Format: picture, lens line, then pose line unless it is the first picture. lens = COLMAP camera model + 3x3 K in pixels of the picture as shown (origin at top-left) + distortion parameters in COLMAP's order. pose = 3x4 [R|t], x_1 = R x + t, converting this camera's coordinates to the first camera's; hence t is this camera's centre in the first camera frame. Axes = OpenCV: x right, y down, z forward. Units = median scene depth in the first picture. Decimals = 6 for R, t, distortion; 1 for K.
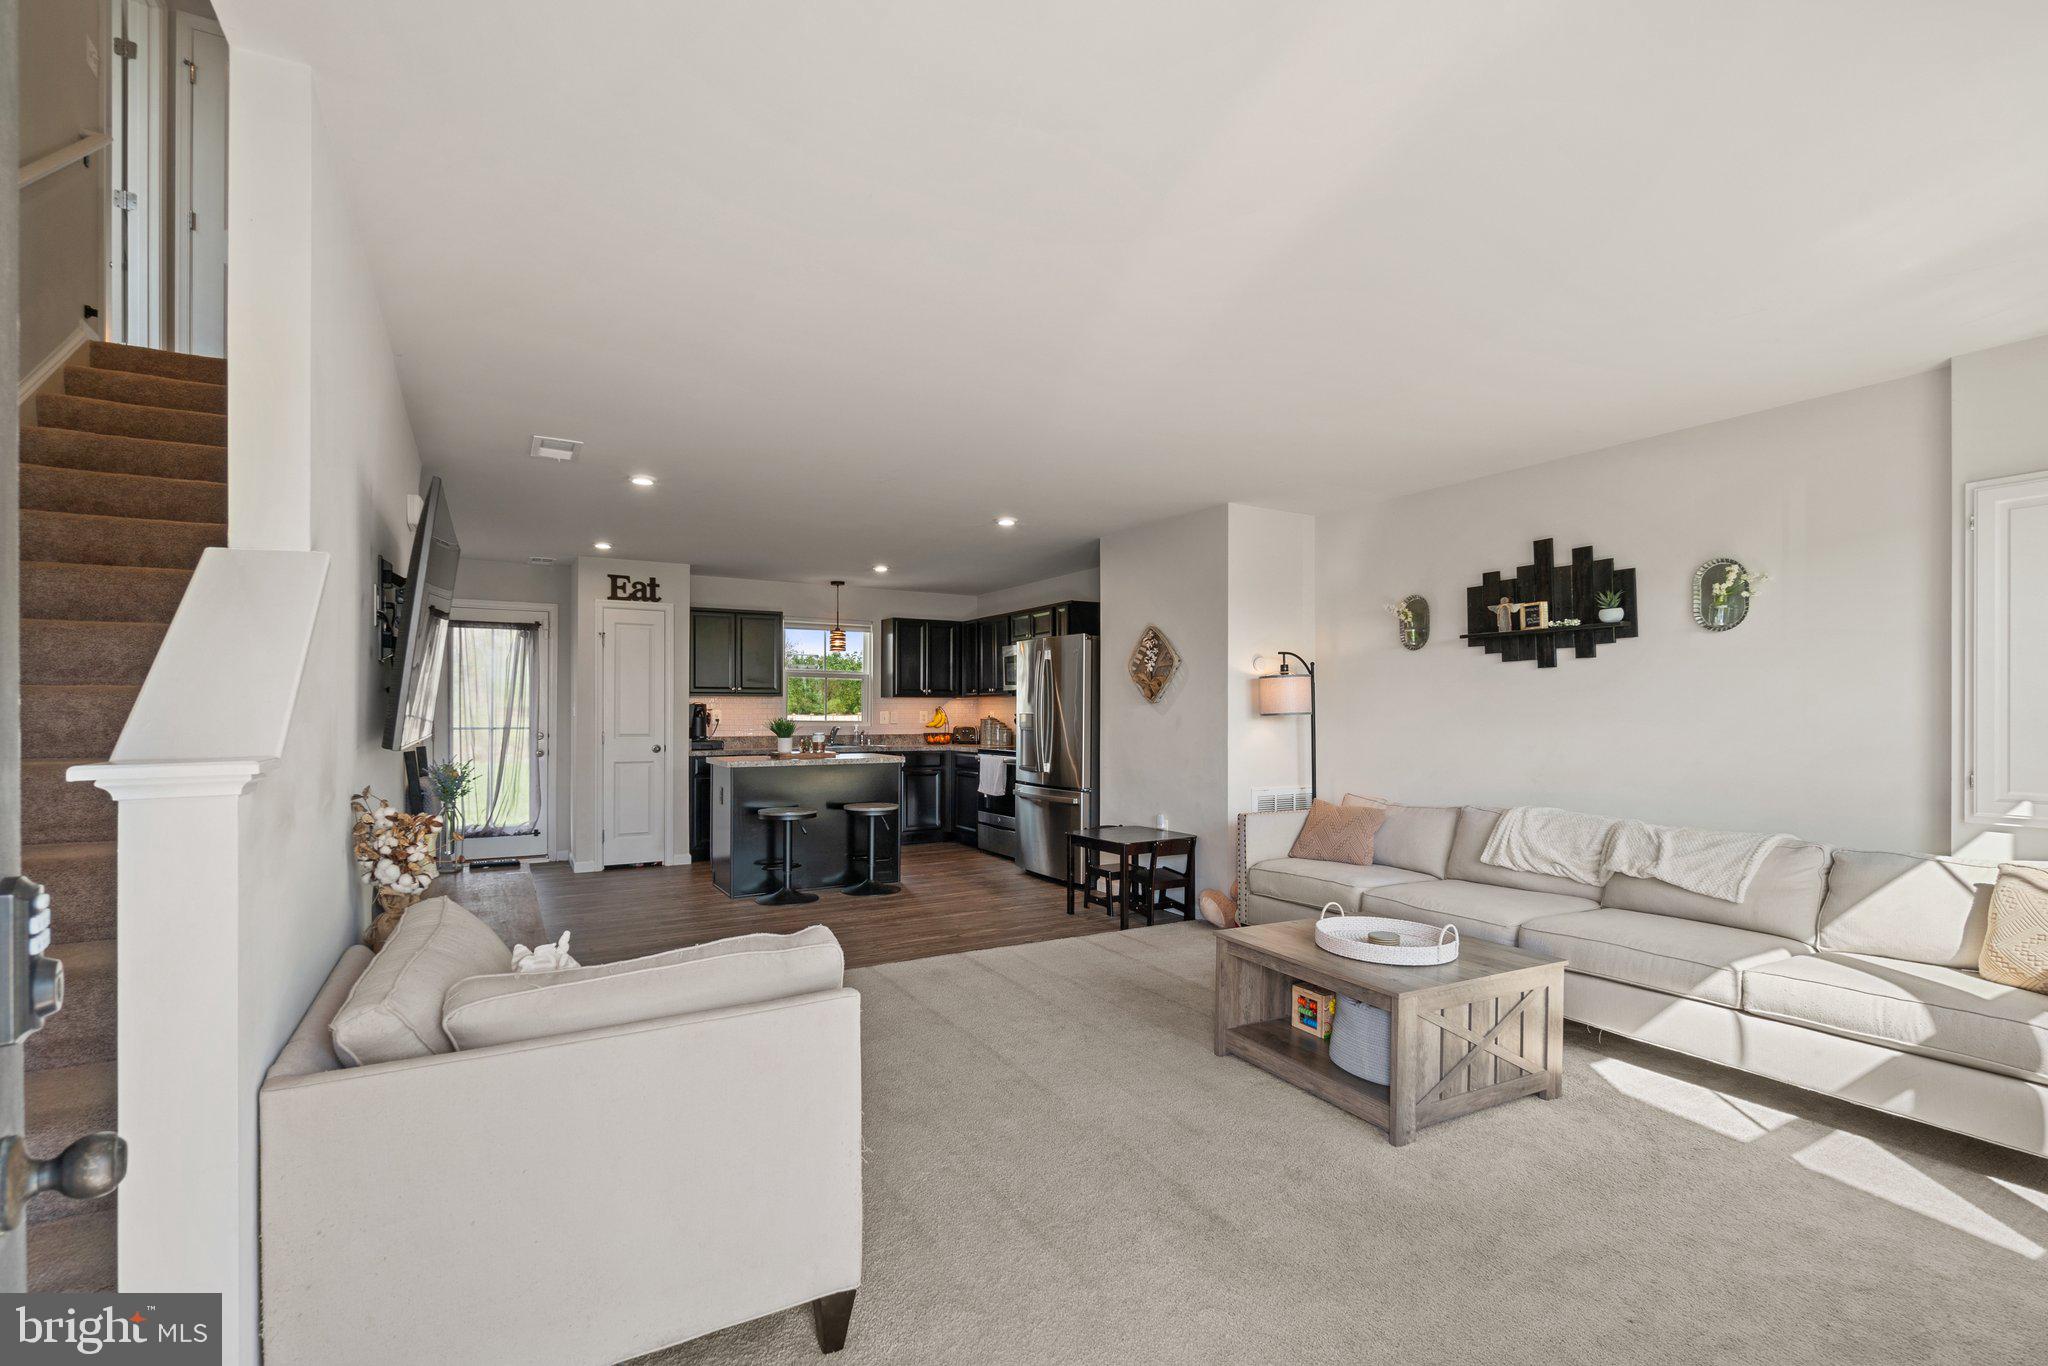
lens RADIAL K [[919.4, 0, 1006.5], [0, 919.4, 707.2], [0, 0, 1]] dist [0.002927, 0.000250]
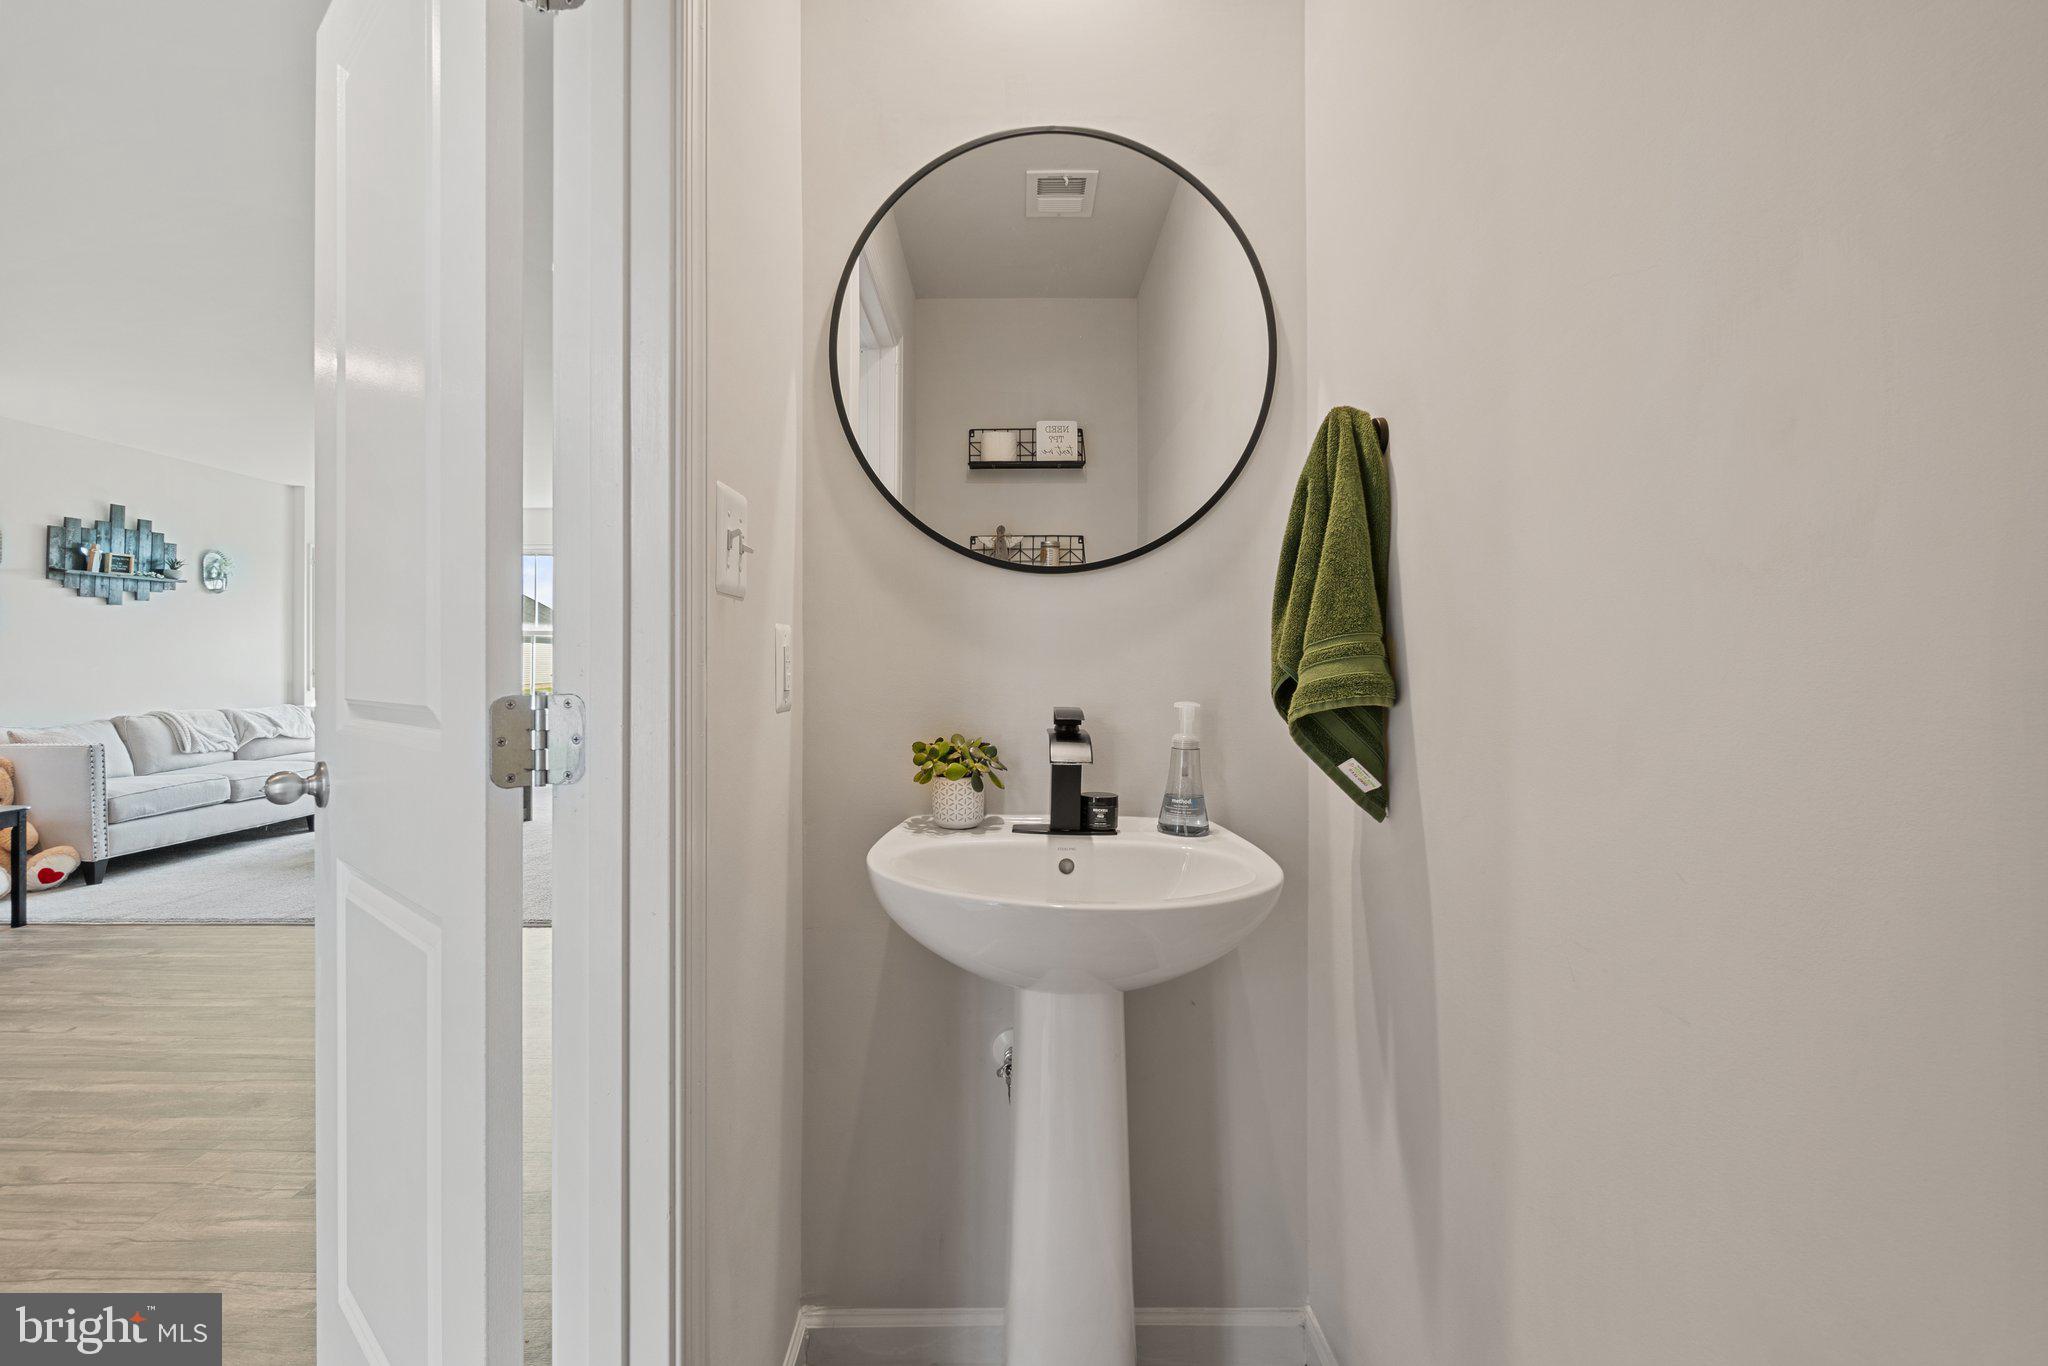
lens RADIAL K [[888.1, 0, 993.8], [0, 888.1, 657.3], [0, 0, 1]] dist [-0.000404, -0.000101]
pose [[-0.874074, -0.001405, 0.485792, -0.739465], [-0.003696, 0.999986, -0.003757, 0.020327], [-0.485780, -0.005079, -0.874067, 1.018438]]
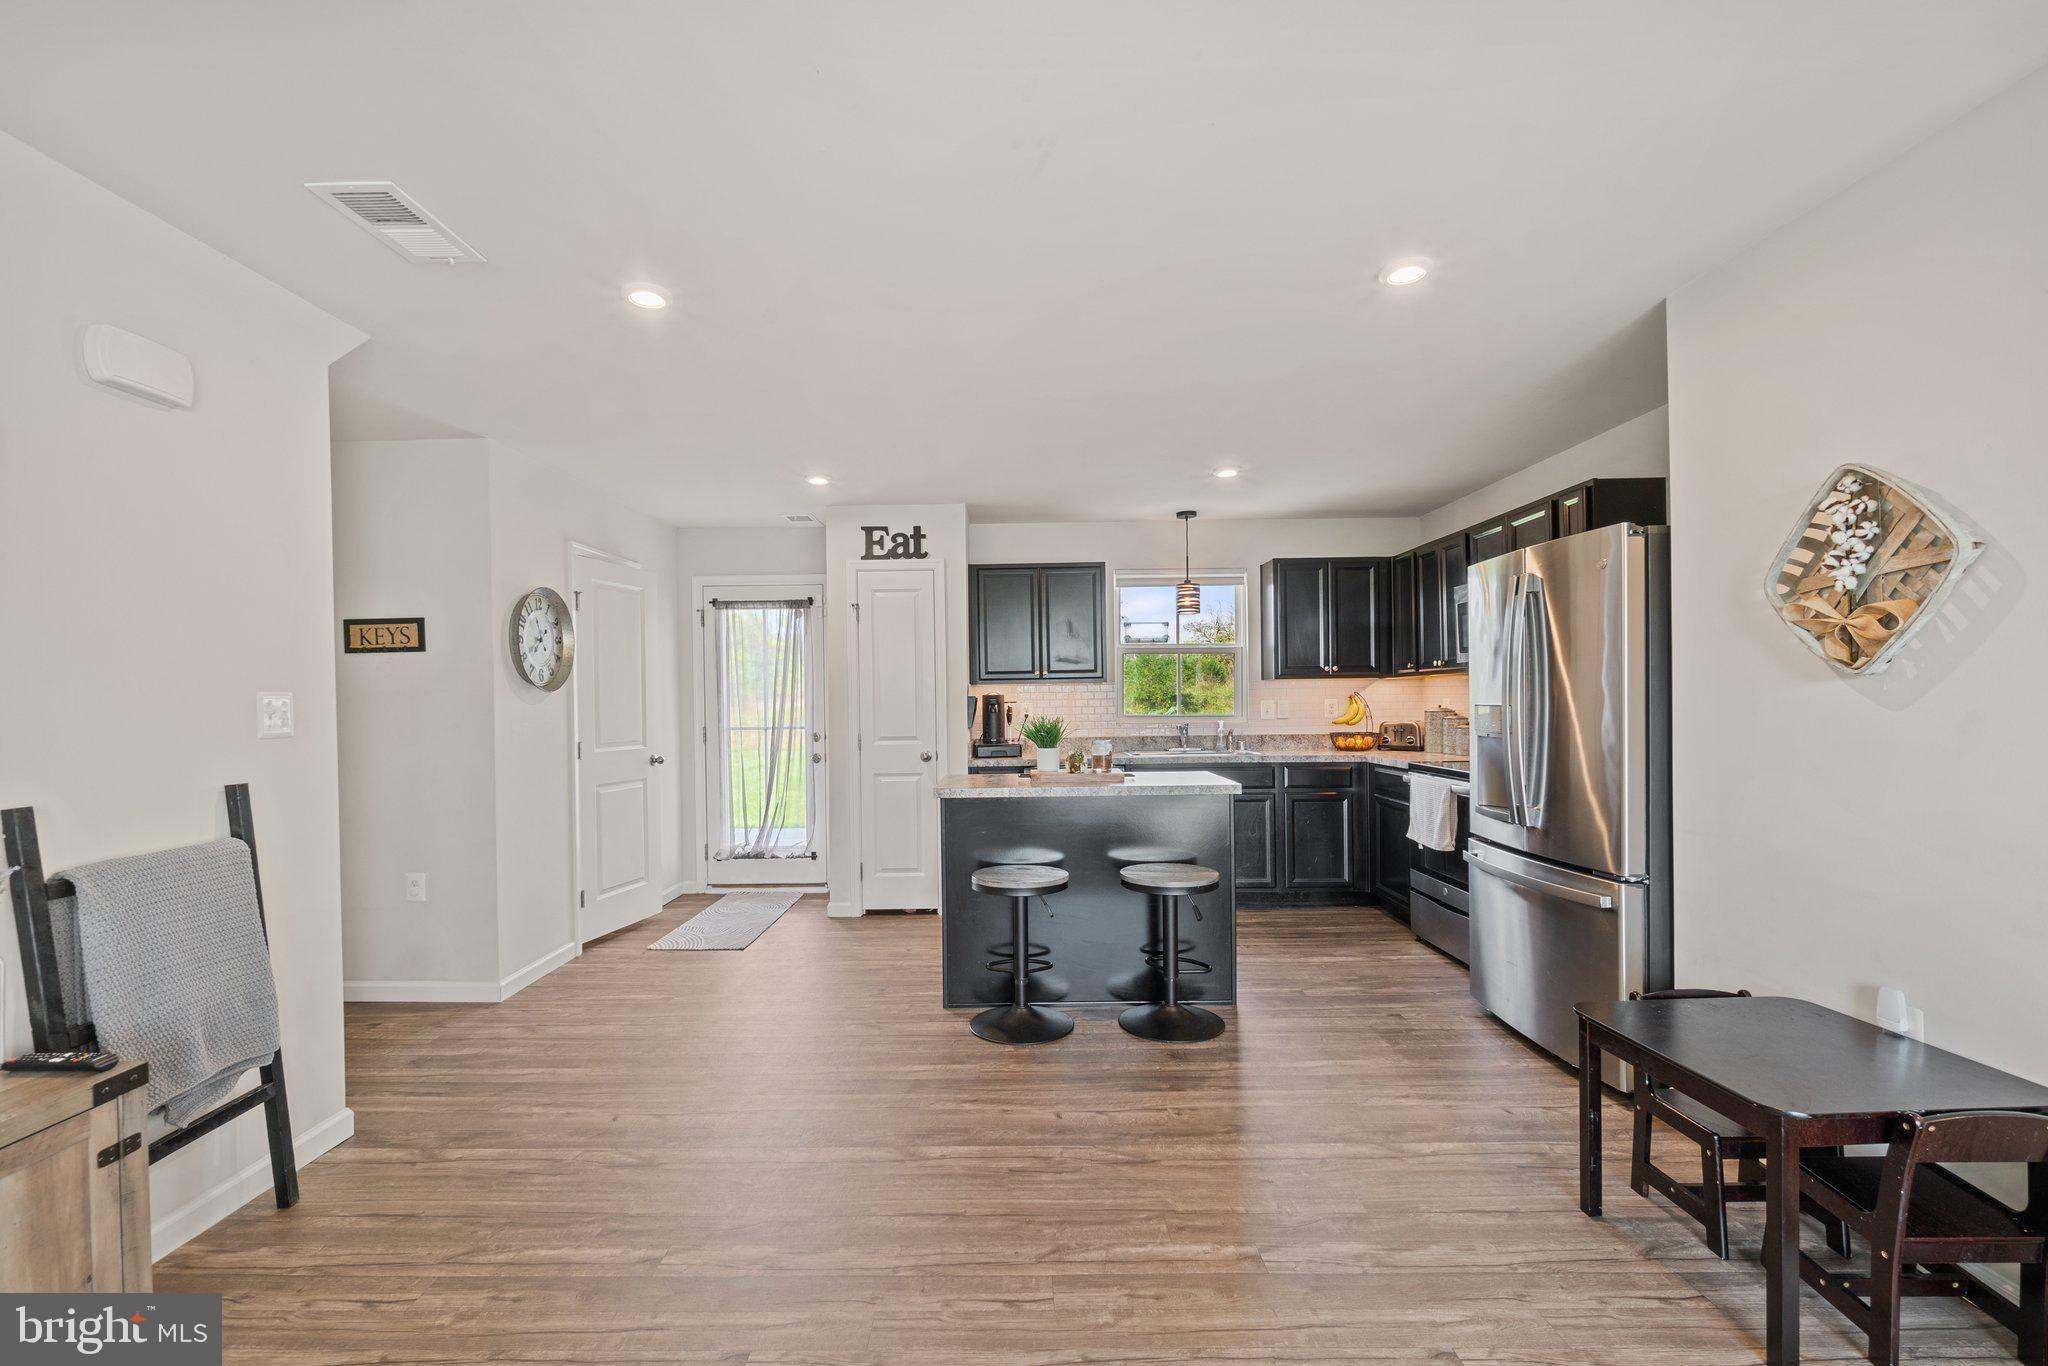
lens RADIAL K [[882.4, 0, 1006.8], [0, 882.4, 704.8], [0, 0, 1]] dist [-0.001562, -0.000493]
pose [[0.863155, -0.010730, -0.504824, 0.041215], [0.017908, 0.999796, 0.009370, -0.002471], [0.504621, -0.017128, 0.863171, 0.485846]]
